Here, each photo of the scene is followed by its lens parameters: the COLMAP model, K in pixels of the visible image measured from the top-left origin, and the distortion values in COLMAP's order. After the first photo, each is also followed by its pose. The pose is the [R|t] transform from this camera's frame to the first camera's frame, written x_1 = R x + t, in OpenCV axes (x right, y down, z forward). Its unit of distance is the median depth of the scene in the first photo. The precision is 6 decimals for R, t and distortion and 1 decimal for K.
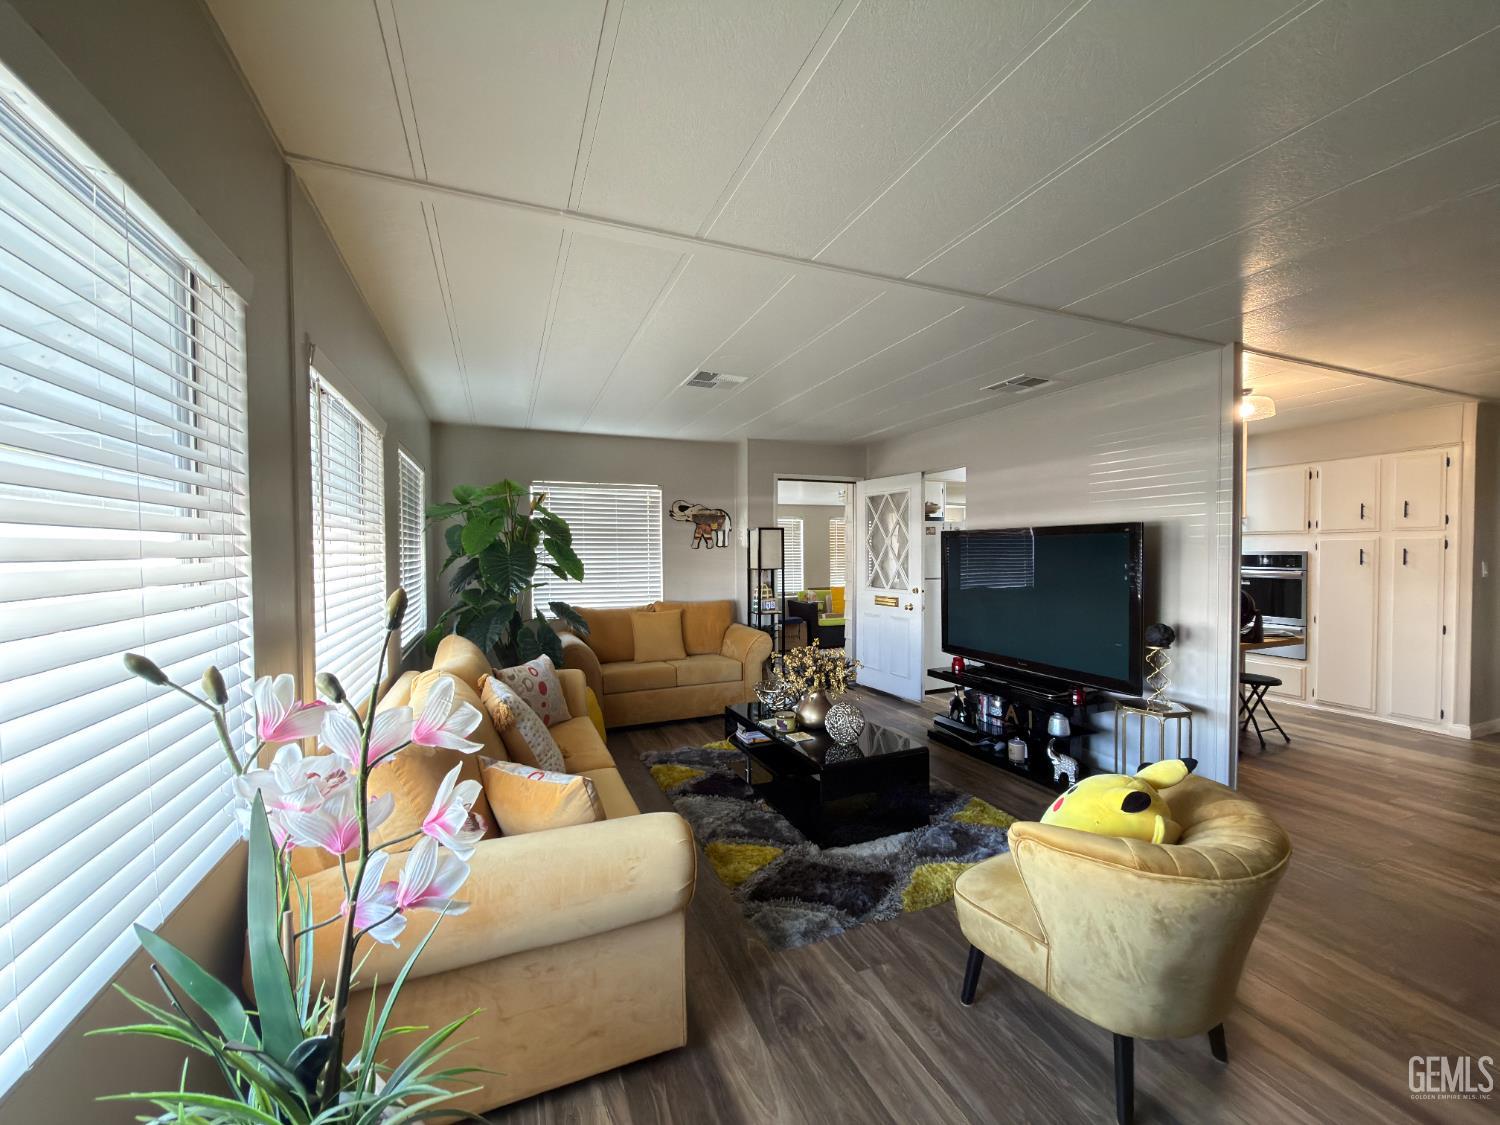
lens RADIAL K [[598.6, 0, 745.2], [0, 598.6, 568.1], [0, 0, 1]] dist [-0.000787, 0.000725]
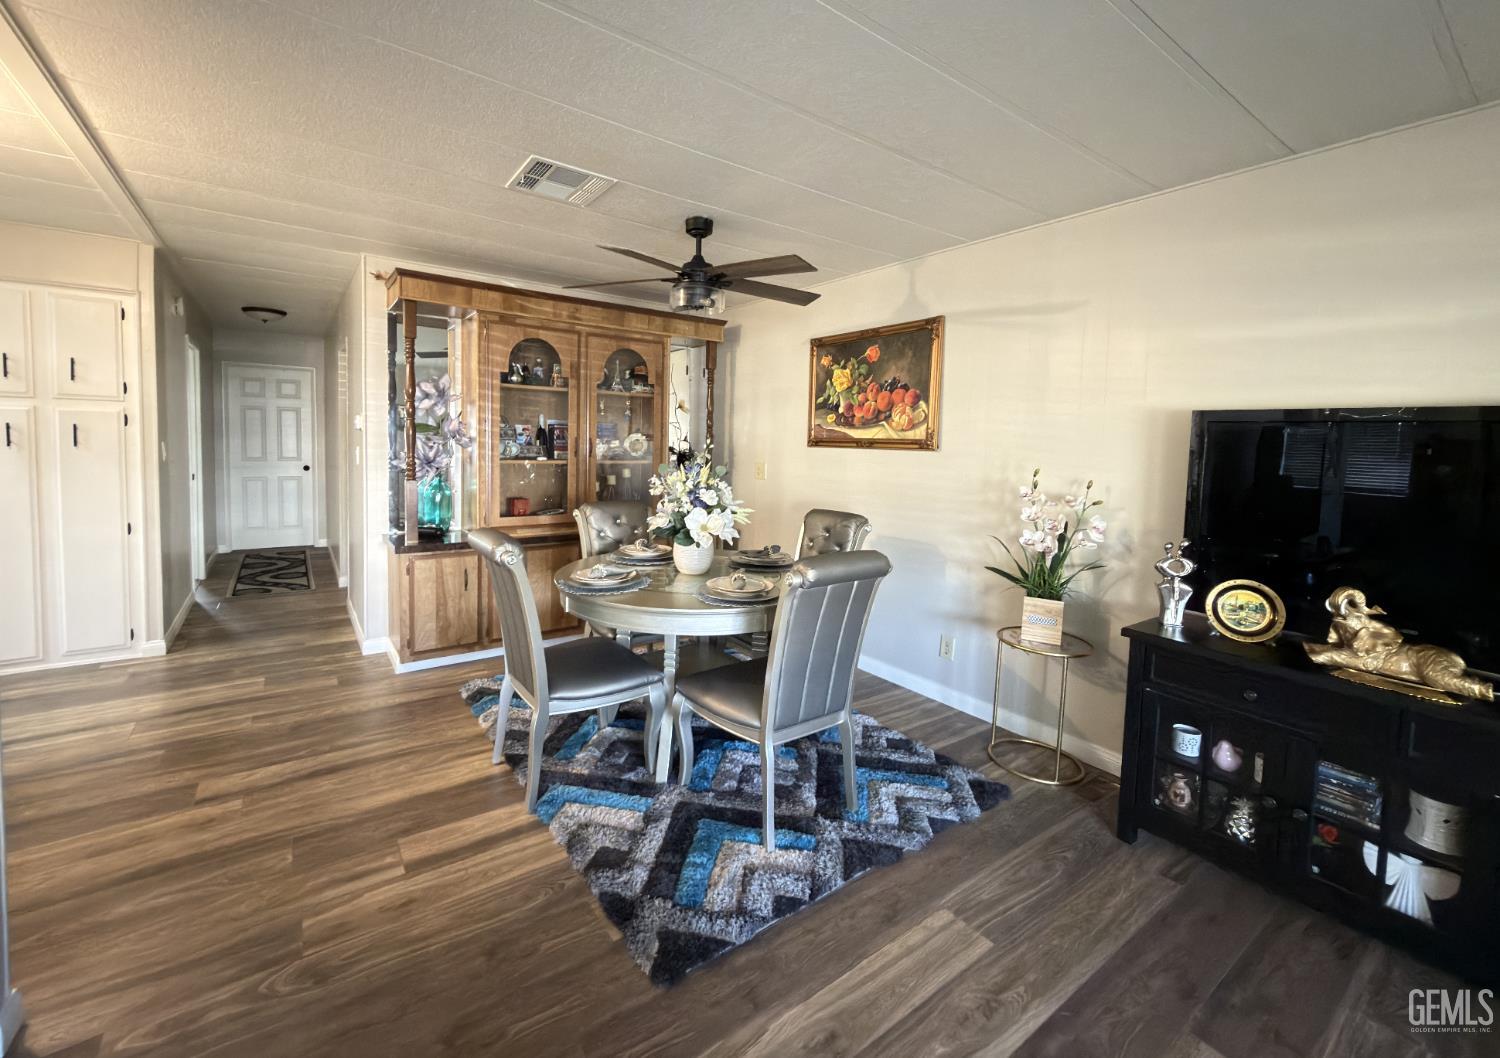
lens RADIAL K [[625.3, 0, 716.6], [0, 625.3, 470.3], [0, 0, 1]] dist [0.000286, 0.000766]
pose [[-0.218537, -0.050051, 0.974544, 0.187628], [0.009013, 0.998538, 0.053304, -0.009911], [-0.975787, 0.020433, -0.217767, 0.397315]]
